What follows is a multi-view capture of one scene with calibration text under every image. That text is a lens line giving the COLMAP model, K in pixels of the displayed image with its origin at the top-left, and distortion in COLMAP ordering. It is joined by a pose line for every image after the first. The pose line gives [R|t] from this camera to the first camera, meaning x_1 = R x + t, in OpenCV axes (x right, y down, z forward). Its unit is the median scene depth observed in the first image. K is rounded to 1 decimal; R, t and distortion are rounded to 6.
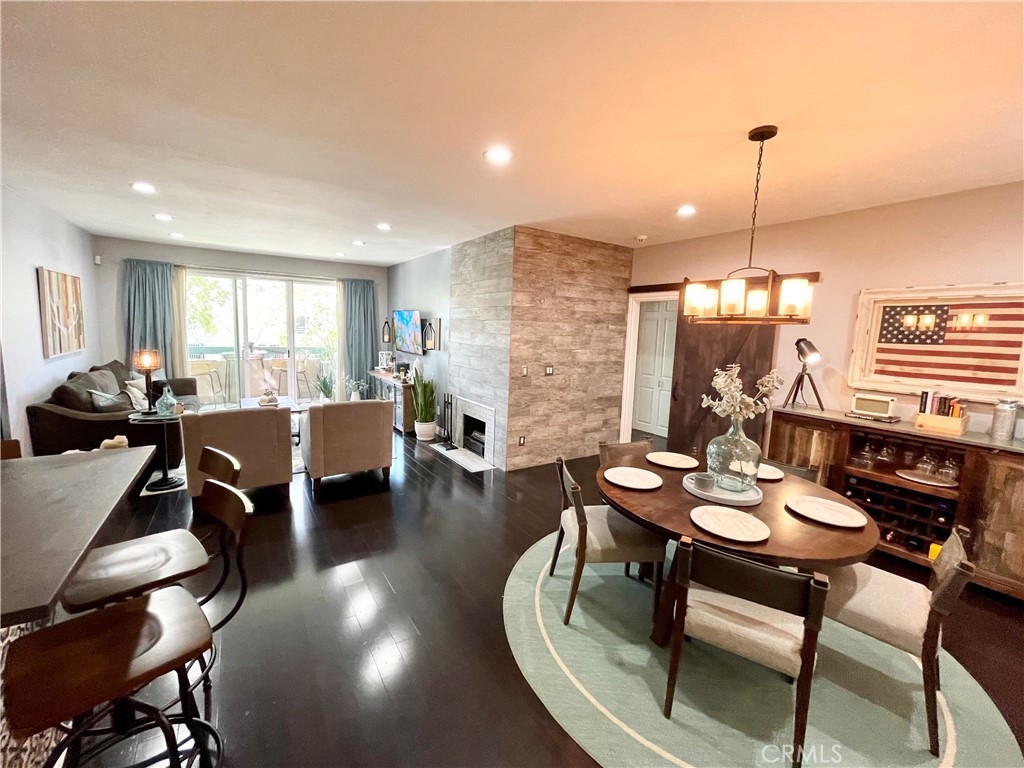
lens RADIAL K [[412.9, 0, 508.5], [0, 412.9, 379.1], [0, 0, 1]] dist [-0.000037, 0.000087]
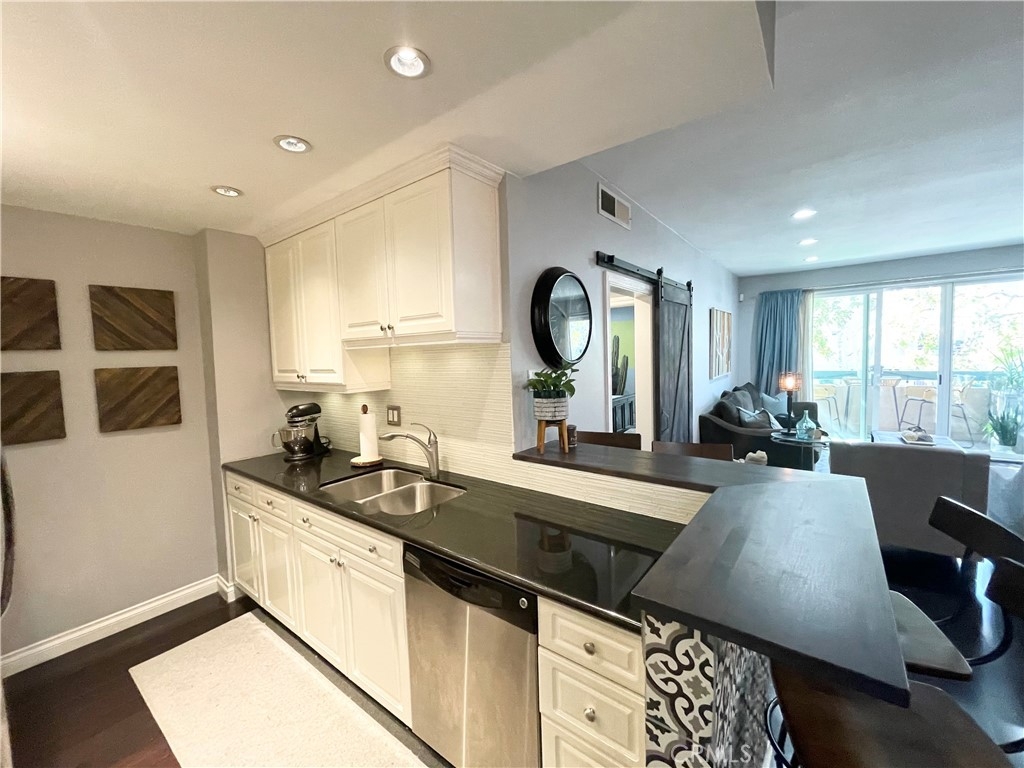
lens RADIAL K [[412.9, 0, 508.5], [0, 412.9, 379.1], [0, 0, 1]] dist [-0.000037, 0.000087]
pose [[0.329498, 0.013103, -0.944065, -0.113982], [-0.074619, 0.997137, -0.012204, 0.009302], [0.941203, 0.074466, 0.329532, 0.002607]]
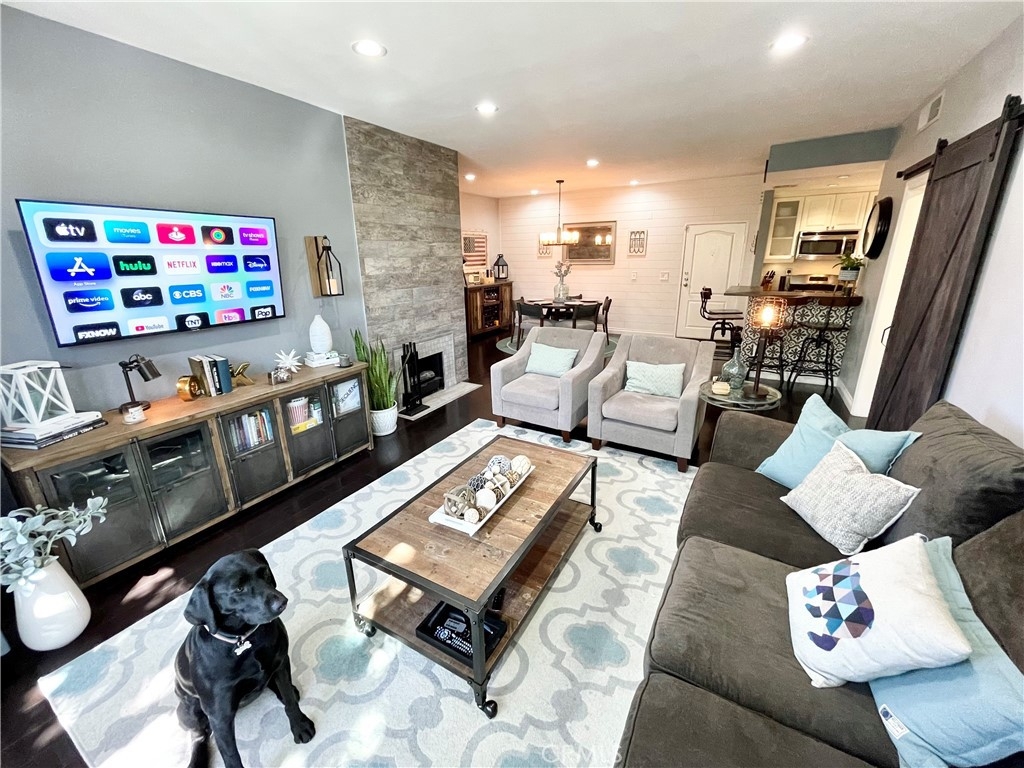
lens RADIAL K [[412.9, 0, 508.5], [0, 412.9, 379.1], [0, 0, 1]] dist [-0.000037, 0.000087]
pose [[-0.441501, -0.282985, 0.851467, -1.033285], [0.114642, 0.923394, 0.366334, -0.185460], [-0.889907, 0.259351, -0.375238, 1.318575]]
